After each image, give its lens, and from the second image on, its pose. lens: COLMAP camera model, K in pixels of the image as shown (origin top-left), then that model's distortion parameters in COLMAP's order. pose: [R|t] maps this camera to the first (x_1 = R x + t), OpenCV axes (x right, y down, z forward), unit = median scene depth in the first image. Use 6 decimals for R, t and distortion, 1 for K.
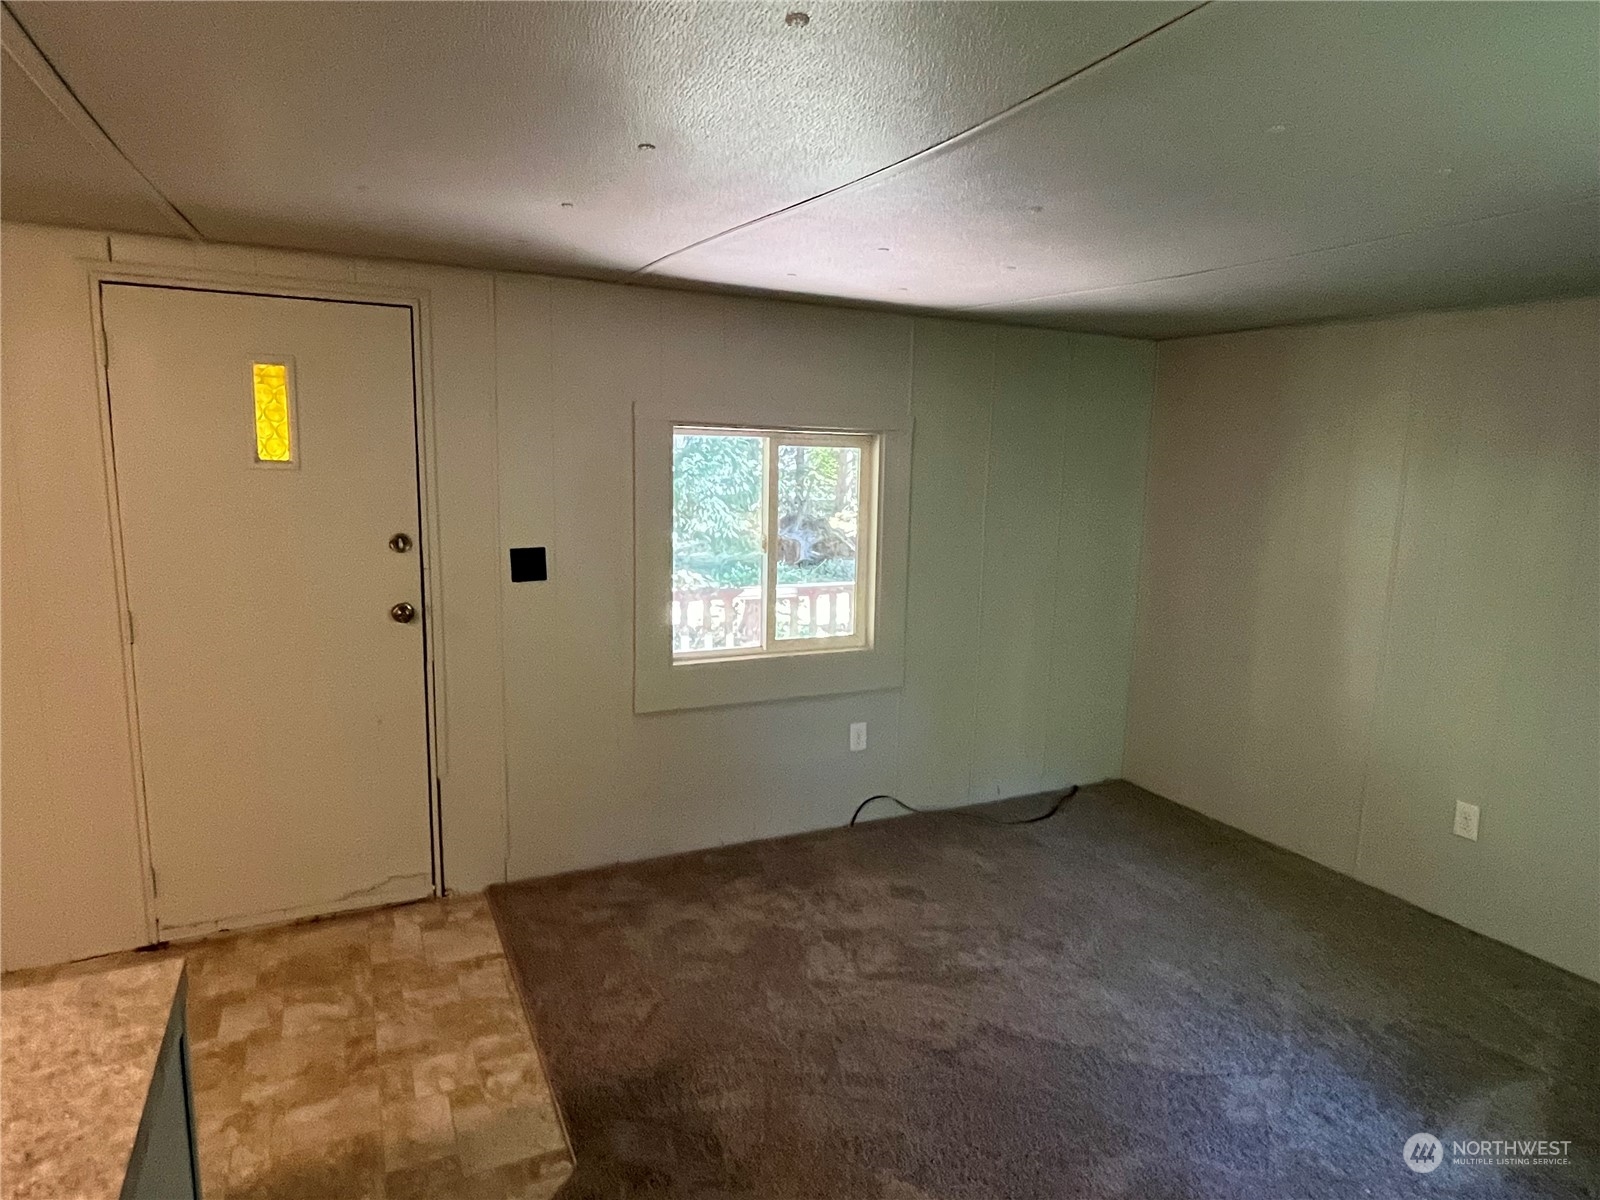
lens RADIAL K [[943.8, 0, 800.0], [0, 943.8, 600.0], [0, 0, 1]] dist [-0.001451, 0.000776]
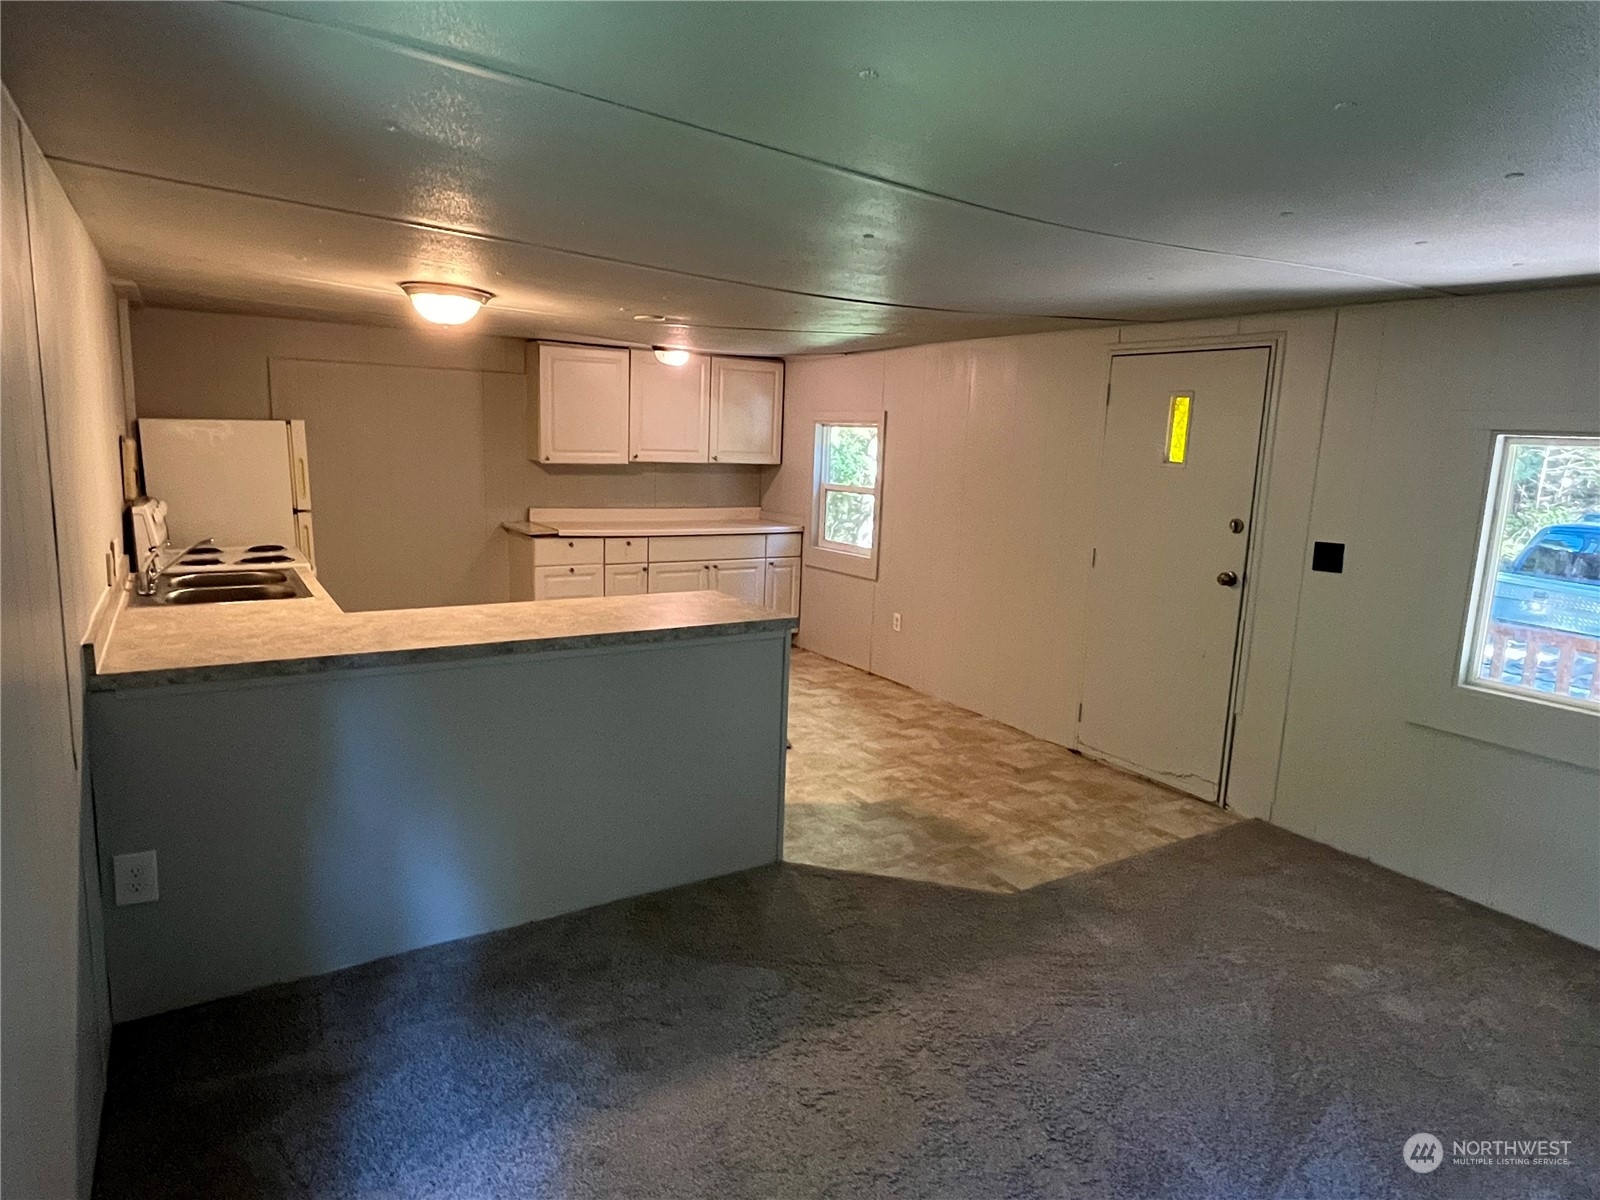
lens RADIAL K [[943.8, 0, 800.0], [0, 943.8, 600.0], [0, 0, 1]] dist [-0.001451, 0.000776]
pose [[0.114707, 0.151491, -0.981780, 0.855381], [-0.191287, 0.973177, 0.127814, -0.012207], [0.974808, 0.173141, 0.140609, 0.246742]]
